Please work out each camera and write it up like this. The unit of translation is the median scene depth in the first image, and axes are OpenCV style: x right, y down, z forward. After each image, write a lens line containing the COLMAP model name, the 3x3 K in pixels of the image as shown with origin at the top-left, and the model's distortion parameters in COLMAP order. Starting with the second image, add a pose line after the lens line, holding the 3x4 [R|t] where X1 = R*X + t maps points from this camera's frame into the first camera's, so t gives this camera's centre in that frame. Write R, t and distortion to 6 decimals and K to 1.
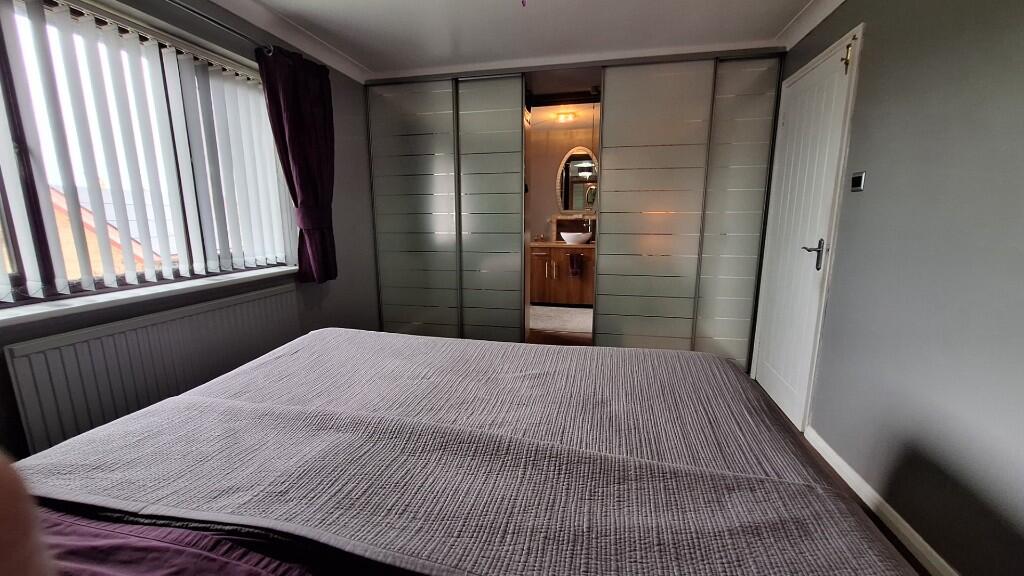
lens RADIAL K [[406.2, 0, 513.1], [0, 406.2, 290.4], [0, 0, 1]] dist [-0.008929, 0.004618]
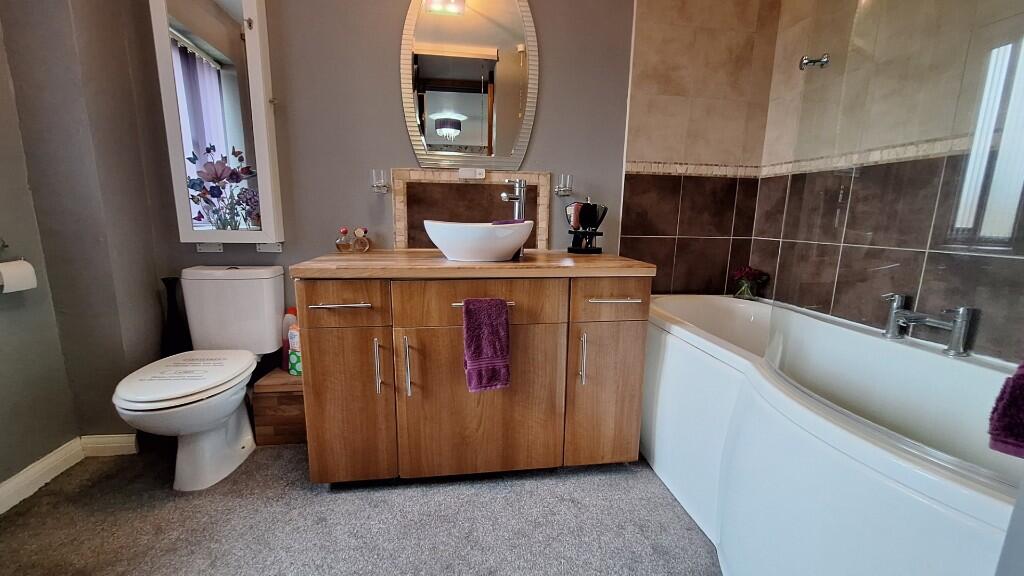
lens RADIAL K [[406.2, 0, 503.7], [0, 406.2, 287.3], [0, 0, 1]] dist [-0.008929, 0.004618]
pose [[0.941089, -0.042304, 0.335502, 0.072598], [0.042893, 0.999064, 0.005659, -0.094893], [-0.335428, 0.009065, 0.942022, 0.710289]]
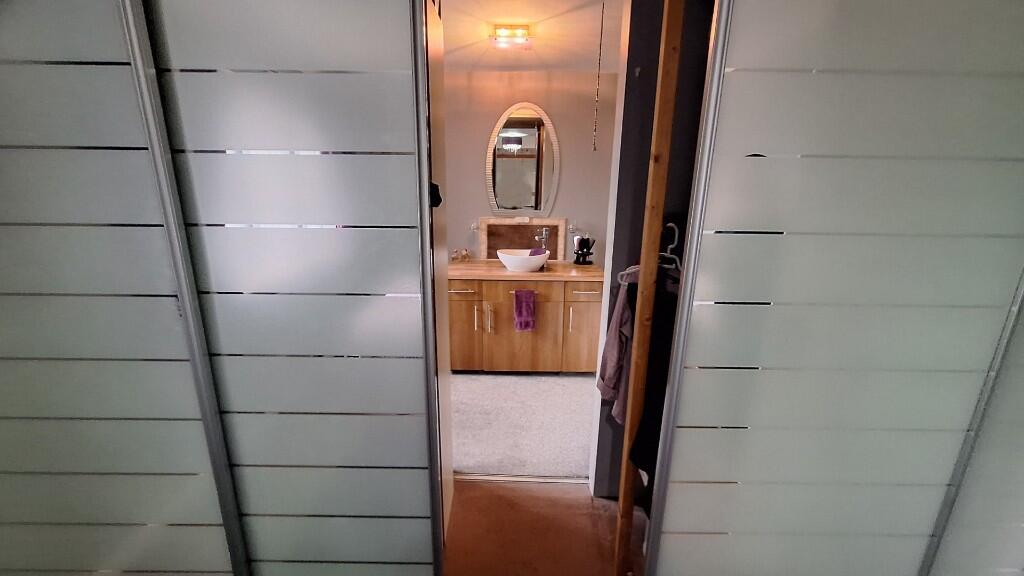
lens RADIAL K [[406.2, 0, 514.7], [0, 406.2, 288.8], [0, 0, 1]] dist [-0.008929, 0.004618]
pose [[0.976074, -0.033609, 0.214827, 0.014499], [0.019087, 0.997412, 0.069320, -0.126651], [-0.216600, -0.063561, 0.974189, 0.416324]]
